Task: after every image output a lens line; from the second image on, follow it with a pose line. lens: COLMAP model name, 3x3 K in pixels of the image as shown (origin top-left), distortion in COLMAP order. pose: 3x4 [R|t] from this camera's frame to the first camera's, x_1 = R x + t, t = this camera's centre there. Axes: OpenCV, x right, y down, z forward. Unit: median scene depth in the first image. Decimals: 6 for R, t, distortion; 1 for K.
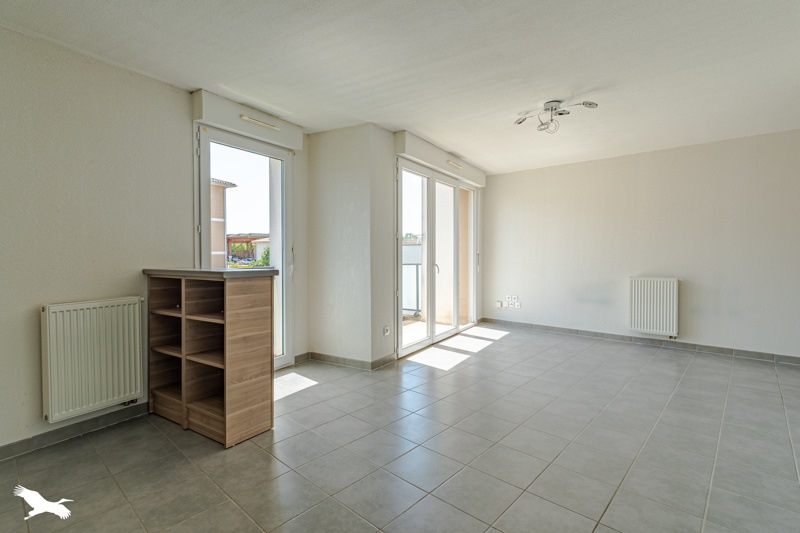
lens RADIAL K [[389.4, 0, 403.1], [0, 389.4, 262.7], [0, 0, 1]] dist [0.003252, 0.000291]
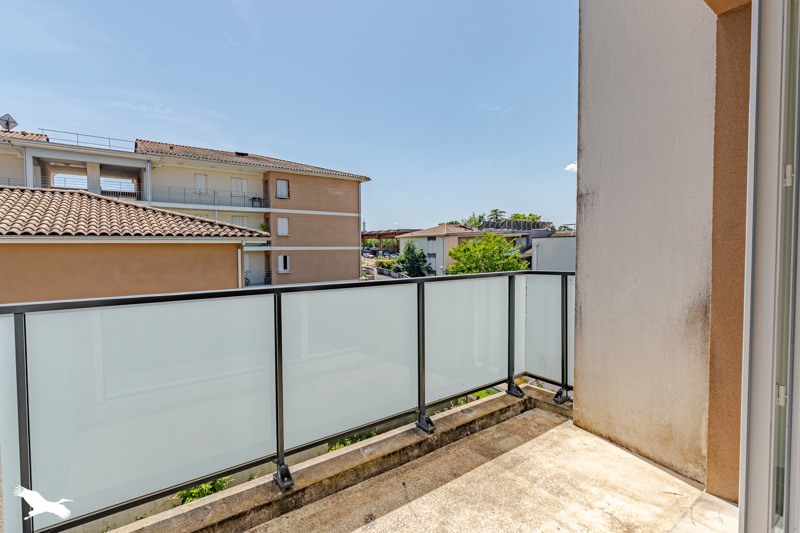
lens RADIAL K [[389.4, 0, 403.1], [0, 389.4, 262.7], [0, 0, 1]] dist [0.003252, 0.000291]
pose [[0.931073, 0.007185, -0.364761, 0.005940], [-0.001820, 0.999885, 0.015050, -0.003167], [0.364828, -0.013349, 0.930979, 0.118056]]
